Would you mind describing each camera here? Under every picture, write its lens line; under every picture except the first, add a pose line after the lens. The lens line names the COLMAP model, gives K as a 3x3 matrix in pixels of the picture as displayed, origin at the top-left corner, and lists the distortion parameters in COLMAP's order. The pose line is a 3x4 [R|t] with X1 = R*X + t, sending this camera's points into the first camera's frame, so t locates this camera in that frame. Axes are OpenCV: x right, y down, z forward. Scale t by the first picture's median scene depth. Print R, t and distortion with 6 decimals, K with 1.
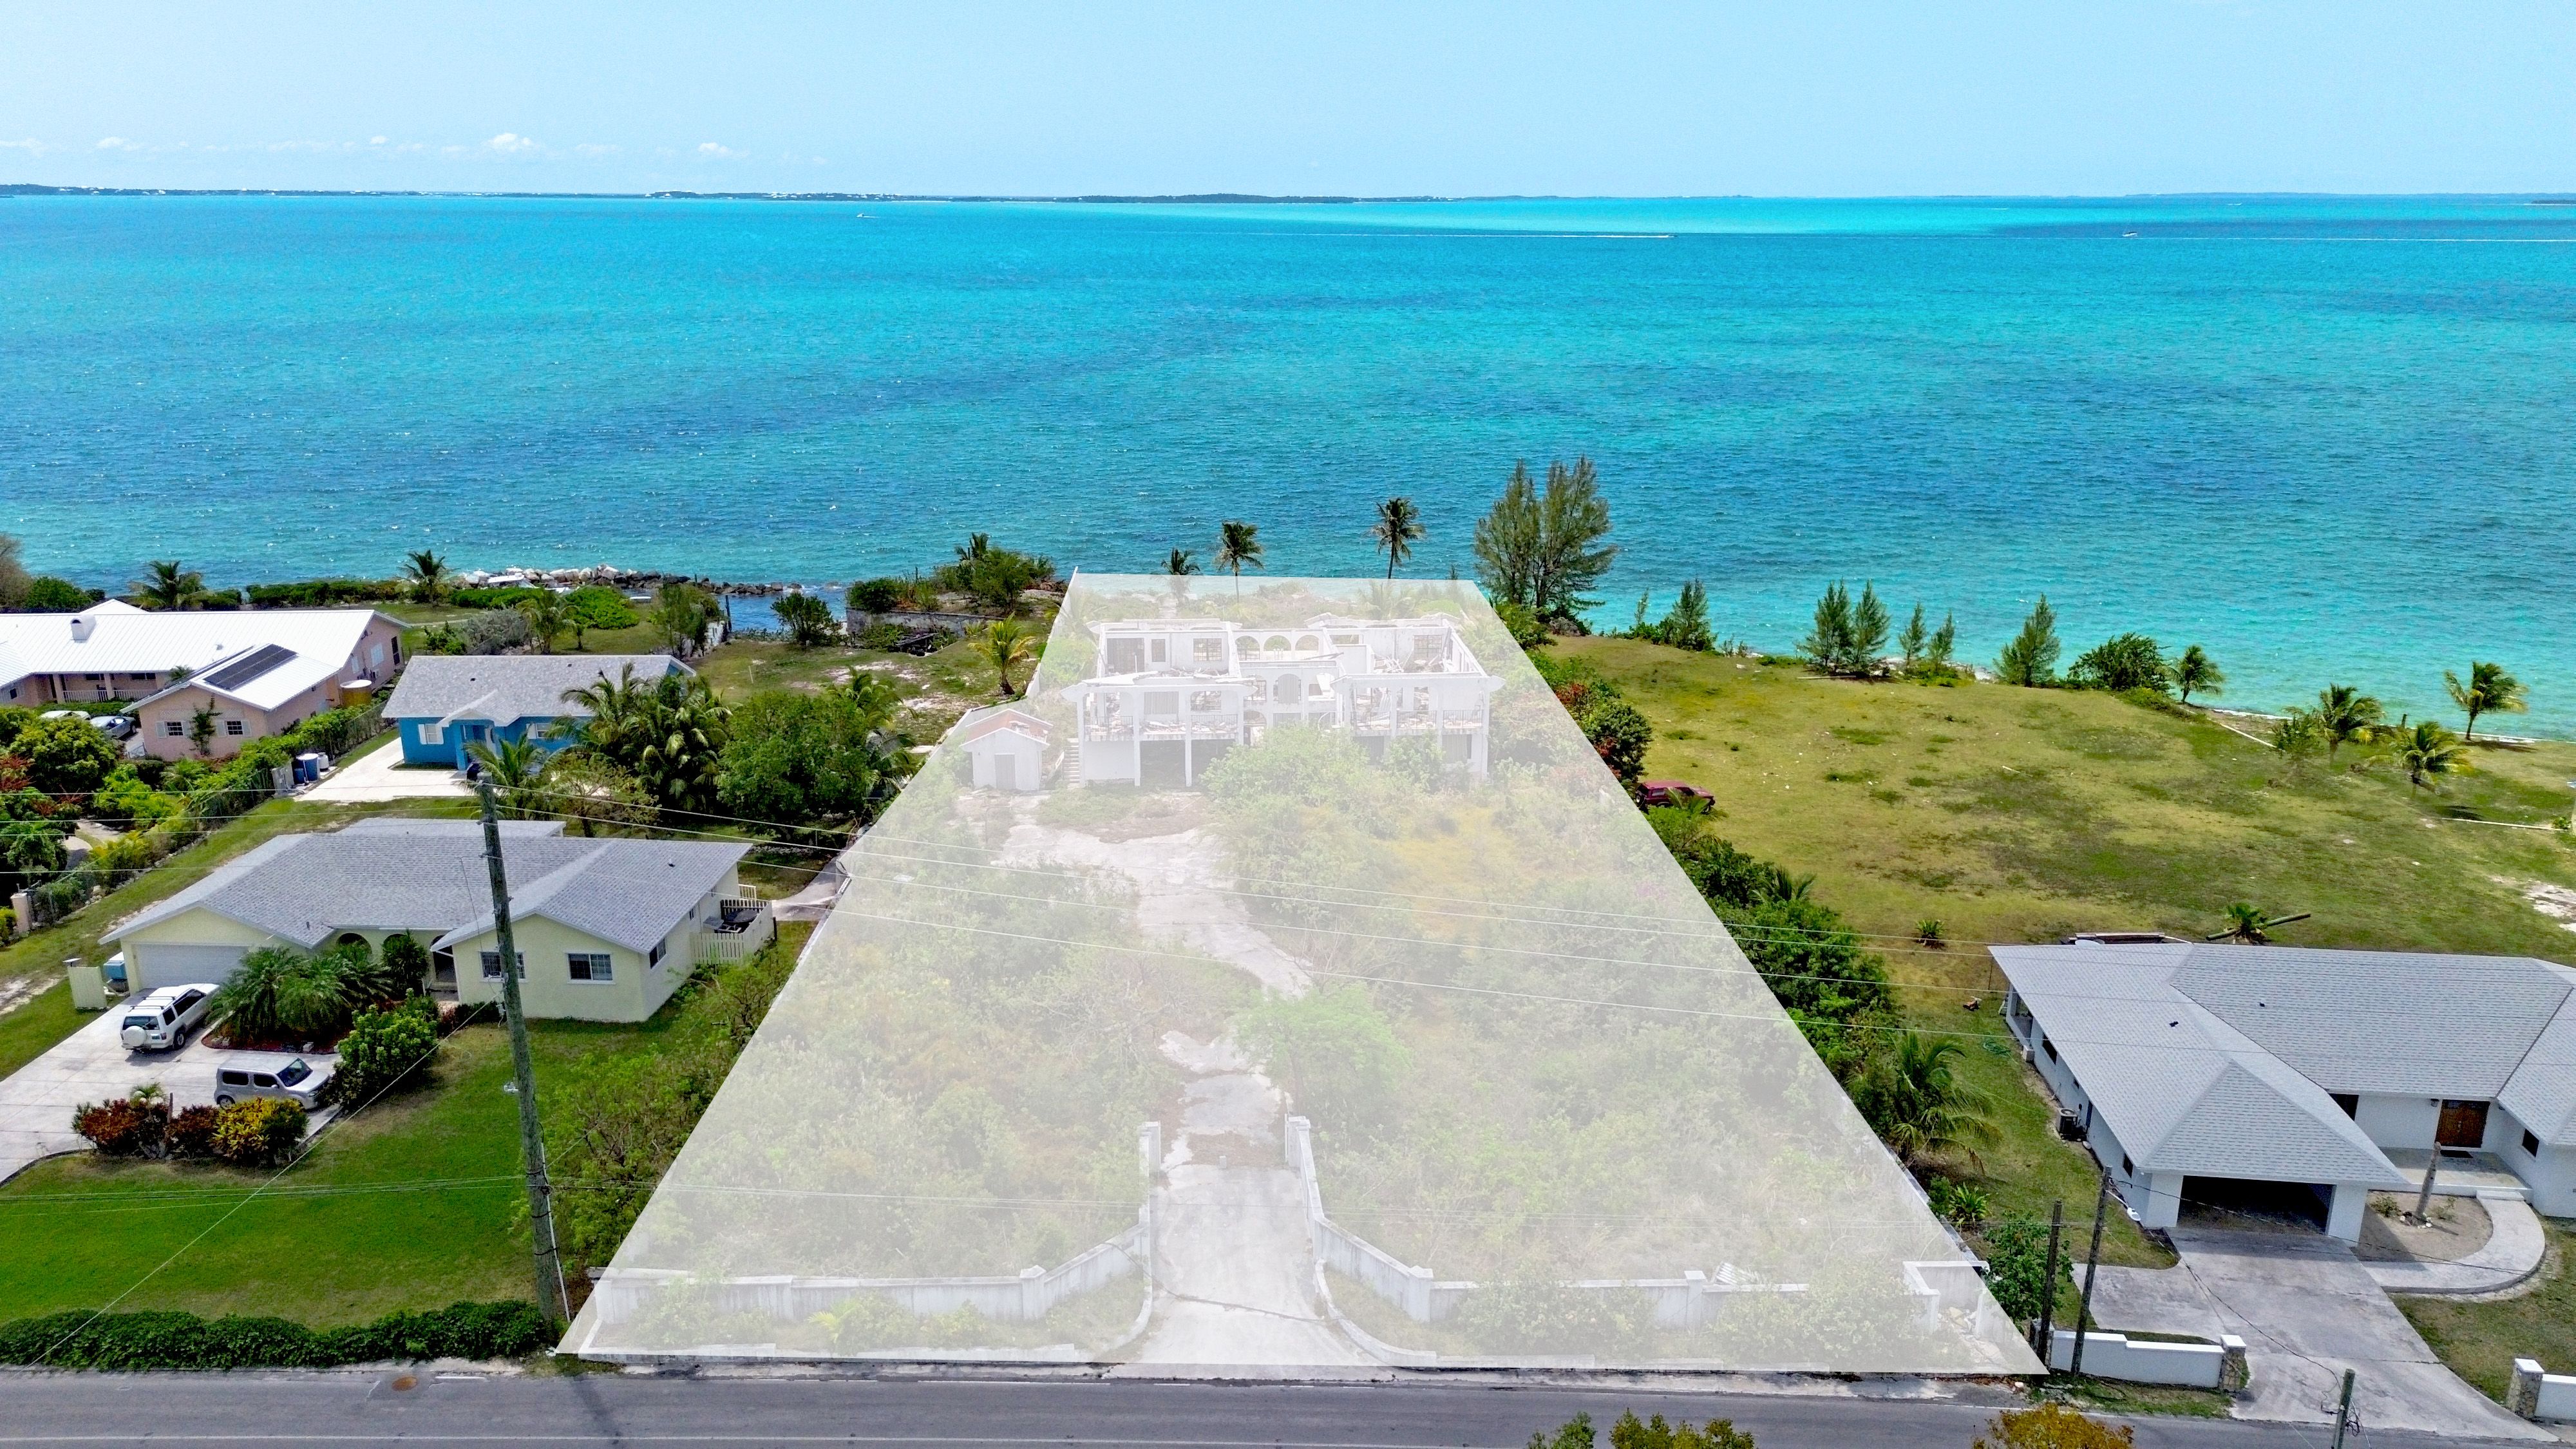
lens RADIAL K [[1824.0, 0, 1273.6], [0, 1824.0, 737.6], [0, 0, 1]] dist [0.080738, -0.105758]
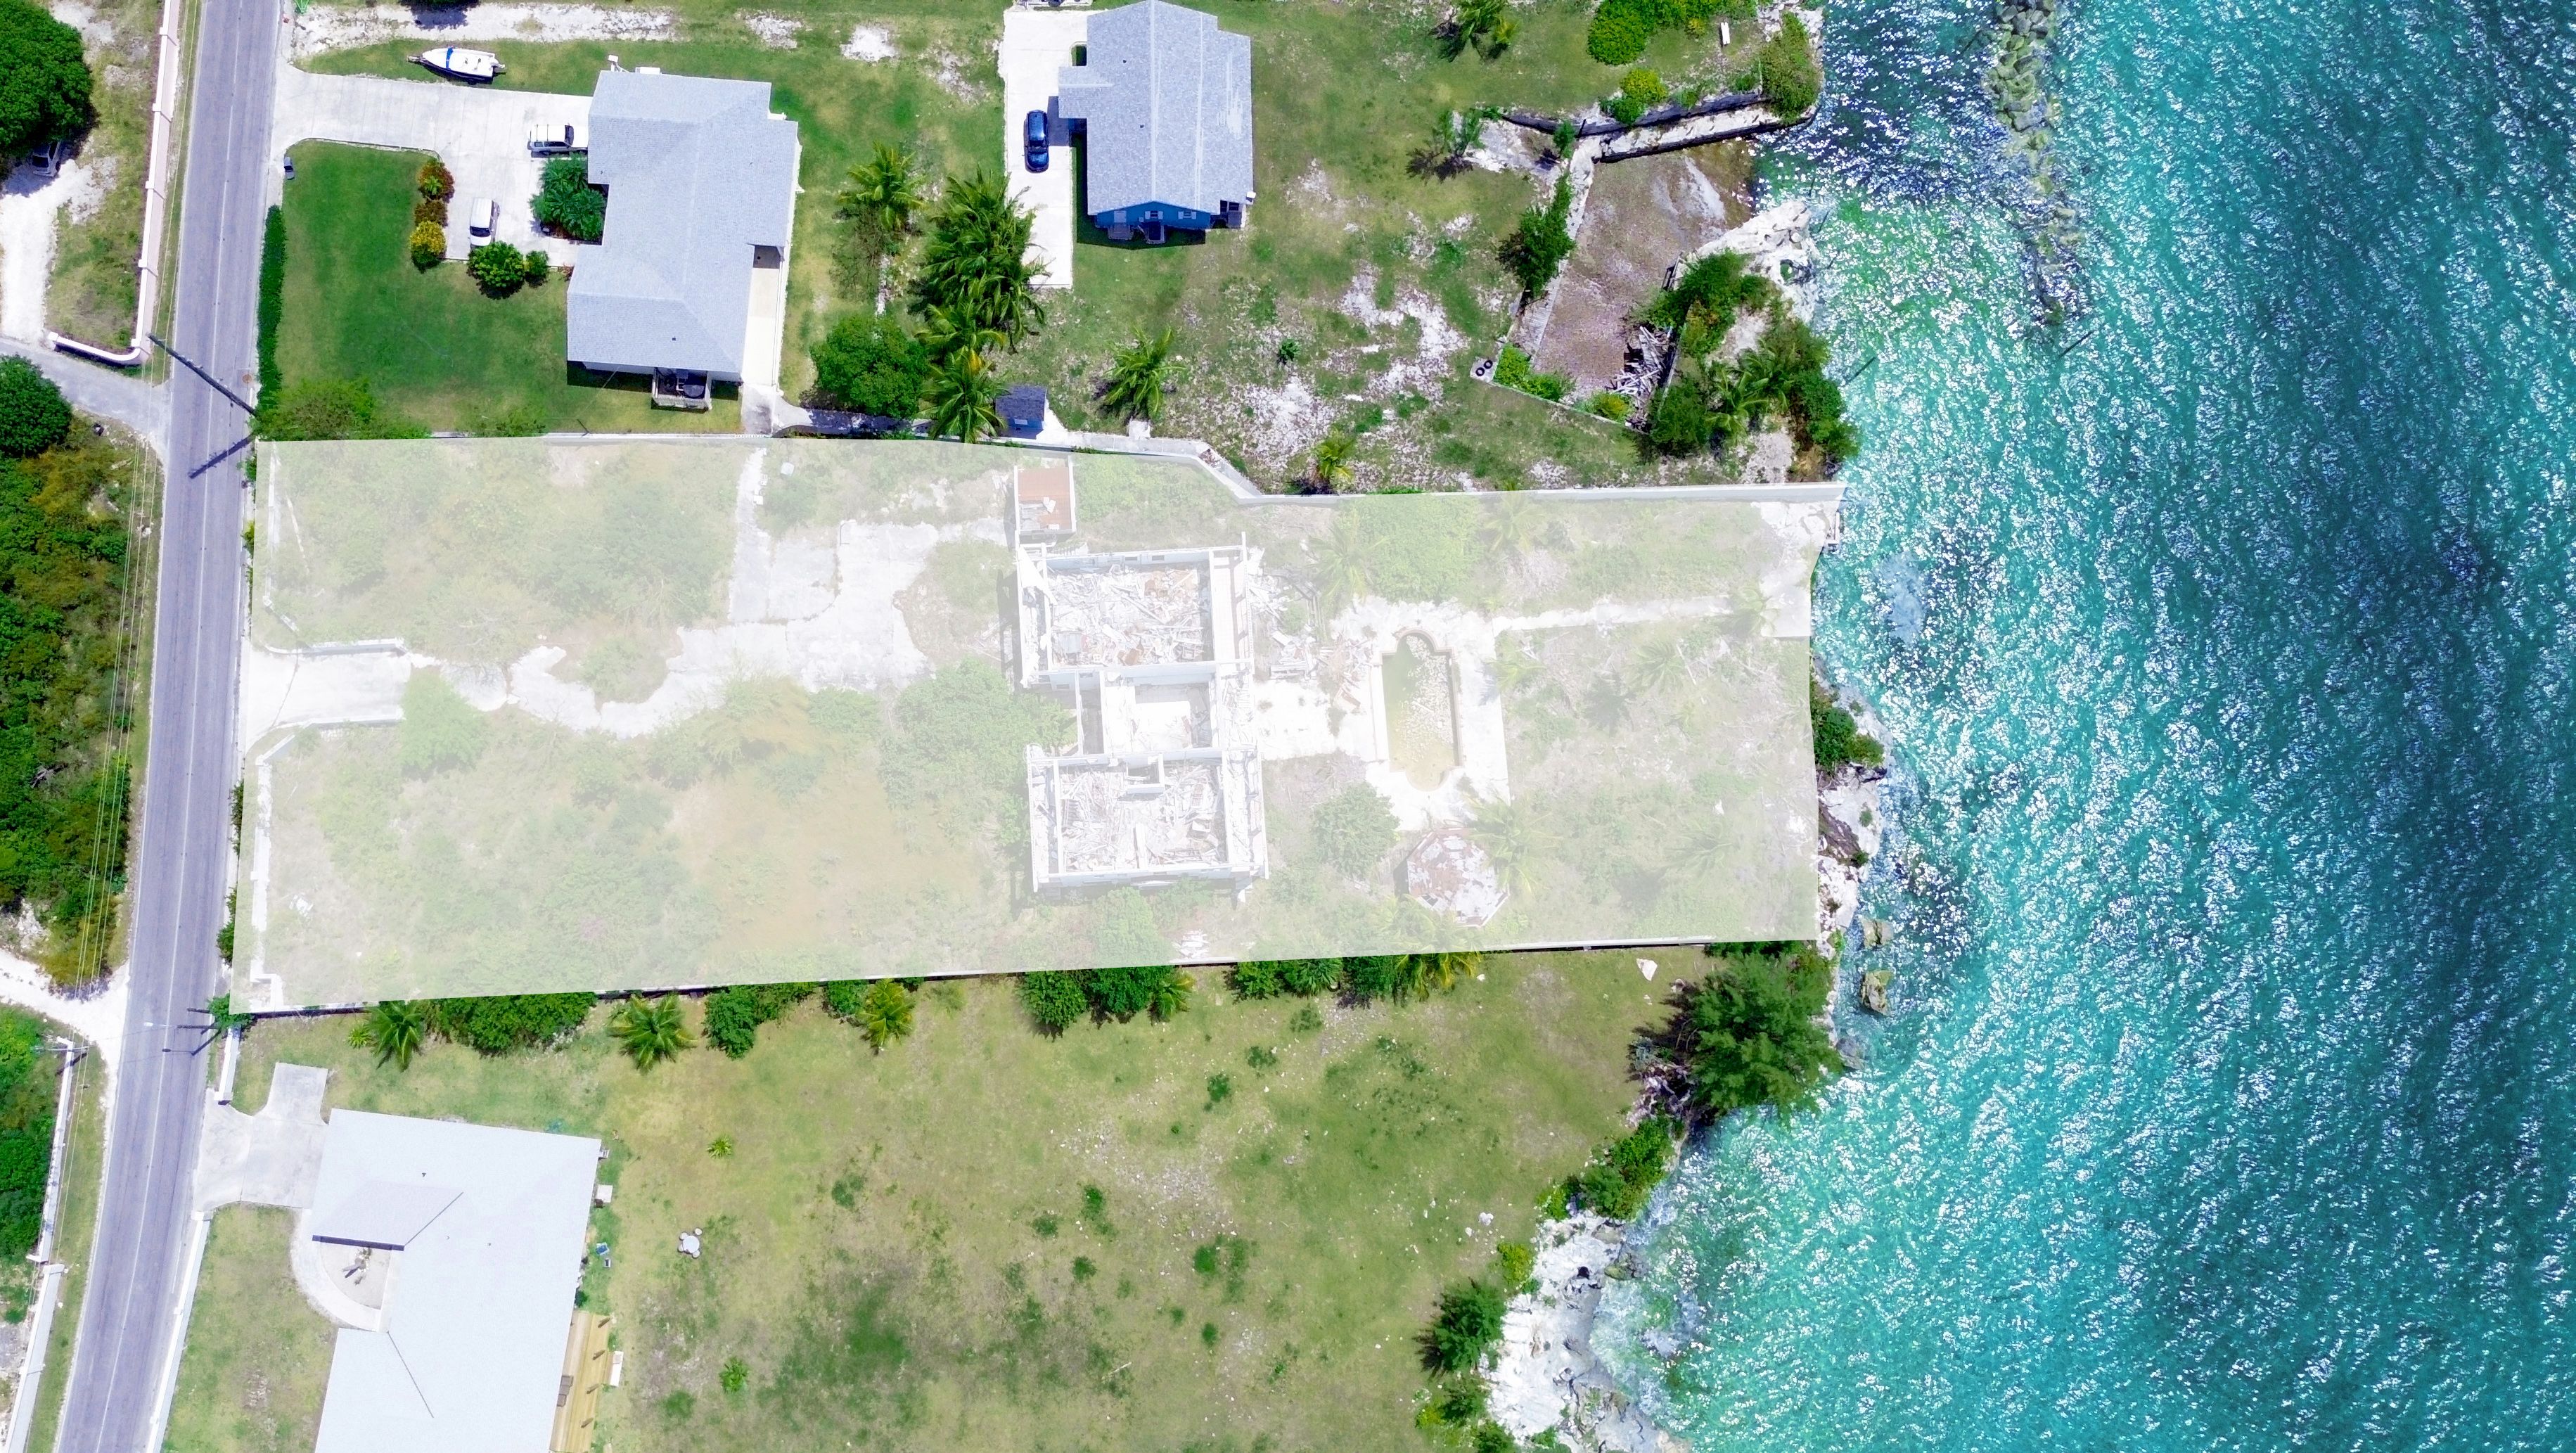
lens RADIAL K [[1851.9, 0, 1265.0], [0, 1851.9, 732.3], [0, 0, 1]] dist [0.081249, -0.104712]
pose [[-0.010467, 0.987993, -0.154145, 0.279780], [-0.293959, 0.144302, 0.944862, -1.660652], [0.955761, 0.055203, 0.288919, 1.069375]]
